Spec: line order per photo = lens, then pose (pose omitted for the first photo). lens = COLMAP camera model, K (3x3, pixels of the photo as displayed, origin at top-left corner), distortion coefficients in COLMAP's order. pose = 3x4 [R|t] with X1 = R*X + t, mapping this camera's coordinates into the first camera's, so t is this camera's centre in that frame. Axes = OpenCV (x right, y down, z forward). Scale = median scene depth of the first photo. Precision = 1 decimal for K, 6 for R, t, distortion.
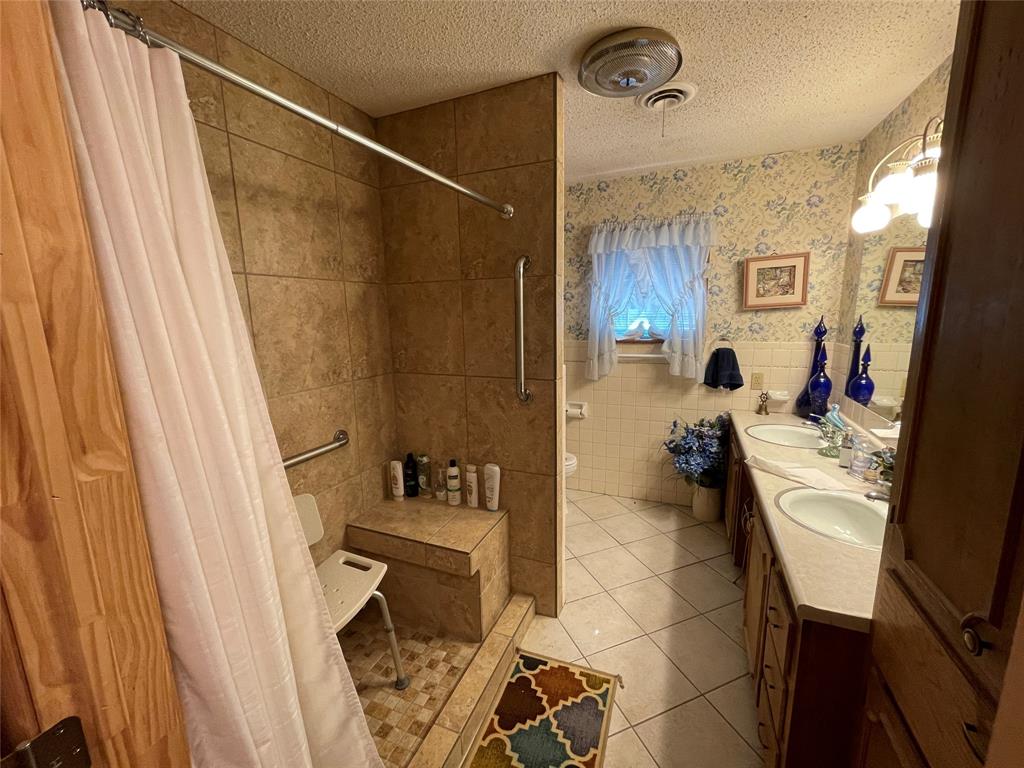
lens RADIAL K [[413.5, 0, 510.8], [0, 413.5, 381.7], [0, 0, 1]] dist [-0.002995, 0.001476]
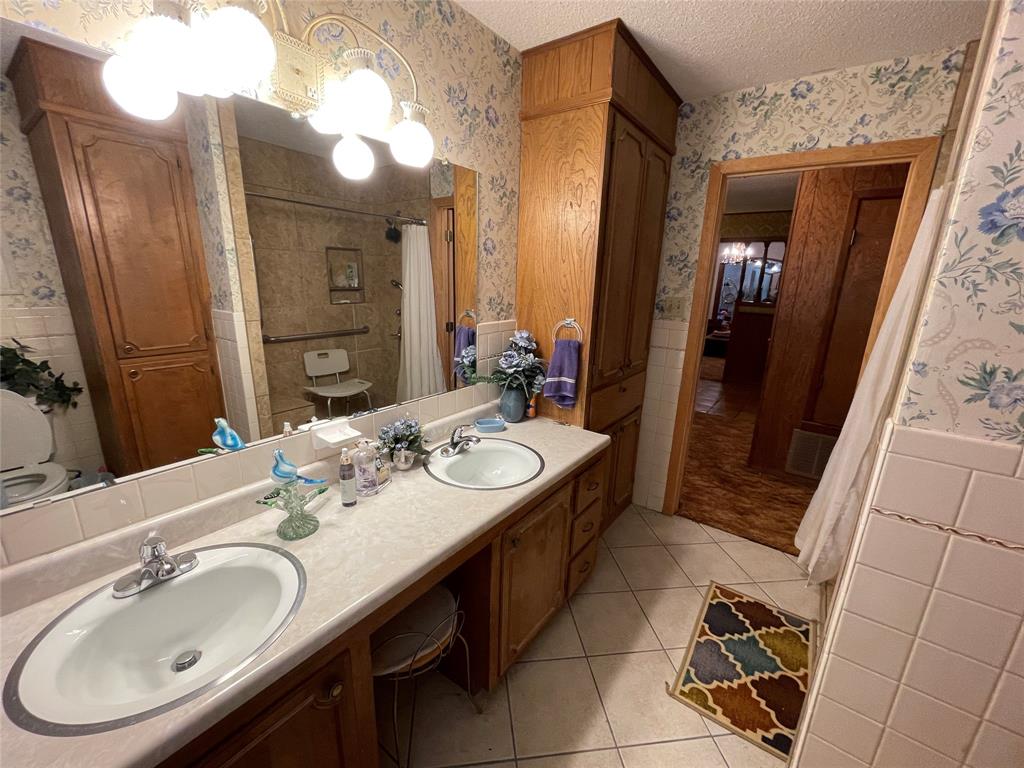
lens RADIAL K [[413.5, 0, 513.2], [0, 413.5, 384.2], [0, 0, 1]] dist [-0.002995, 0.001476]
pose [[-0.971807, -0.065337, 0.226546, 0.442295], [0.033961, 0.912030, 0.408714, -0.281350], [-0.233321, 0.404885, -0.884098, 1.641749]]
